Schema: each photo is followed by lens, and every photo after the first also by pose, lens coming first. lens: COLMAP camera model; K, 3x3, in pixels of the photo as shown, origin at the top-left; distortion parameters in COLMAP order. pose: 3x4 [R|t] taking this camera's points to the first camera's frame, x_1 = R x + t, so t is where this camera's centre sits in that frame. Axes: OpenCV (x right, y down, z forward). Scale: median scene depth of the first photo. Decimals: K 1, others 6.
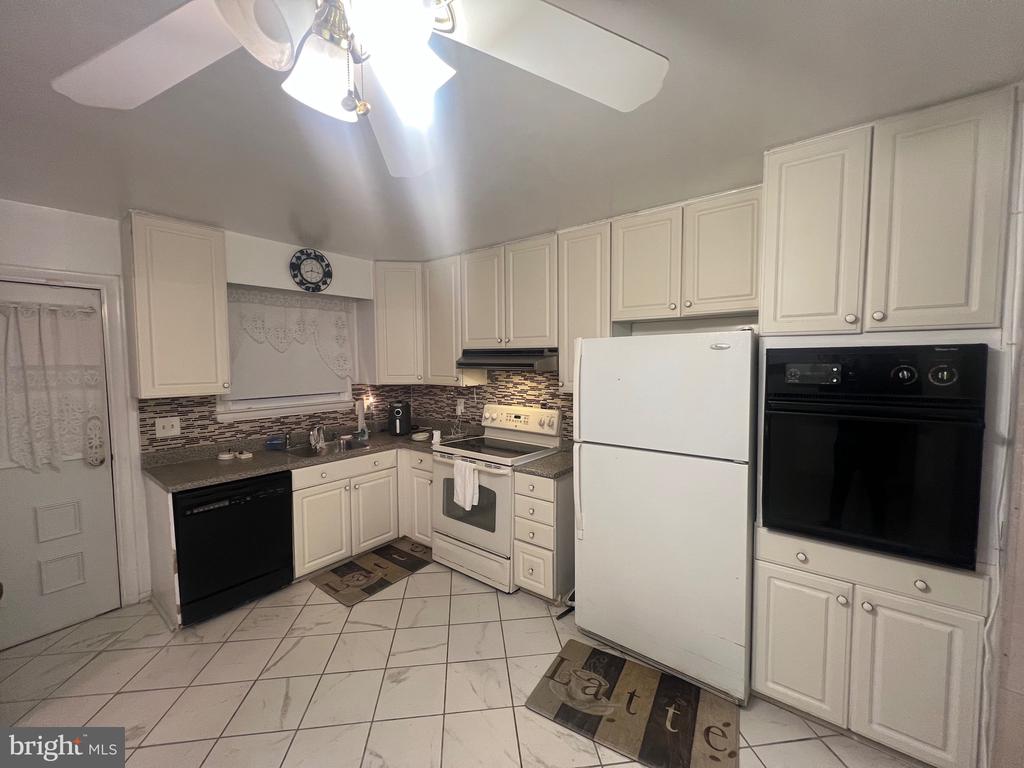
lens RADIAL K [[408.1, 0, 513.2], [0, 408.1, 381.4], [0, 0, 1]] dist [-0.000877, 0.000036]
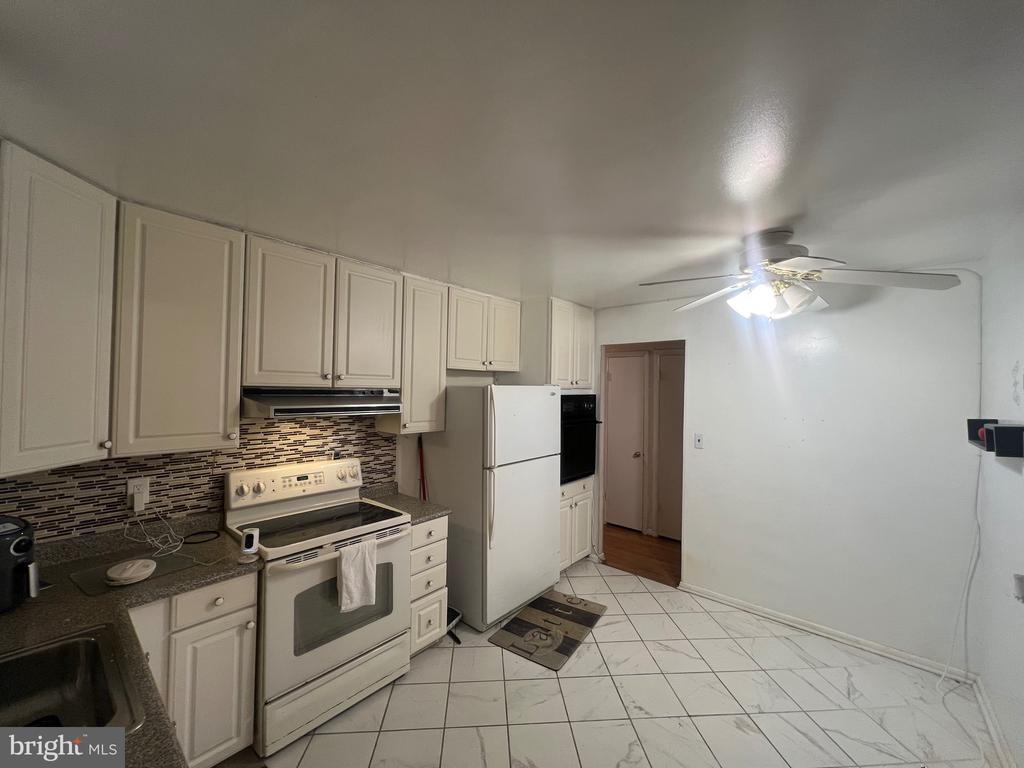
lens RADIAL K [[408.1, 0, 513.2], [0, 408.1, 381.4], [0, 0, 1]] dist [-0.000877, 0.000036]
pose [[0.045918, 0.025109, 0.998630, -0.730944], [0.043438, 0.998688, -0.027108, -0.052615], [-0.998000, 0.044623, 0.044767, 0.588294]]
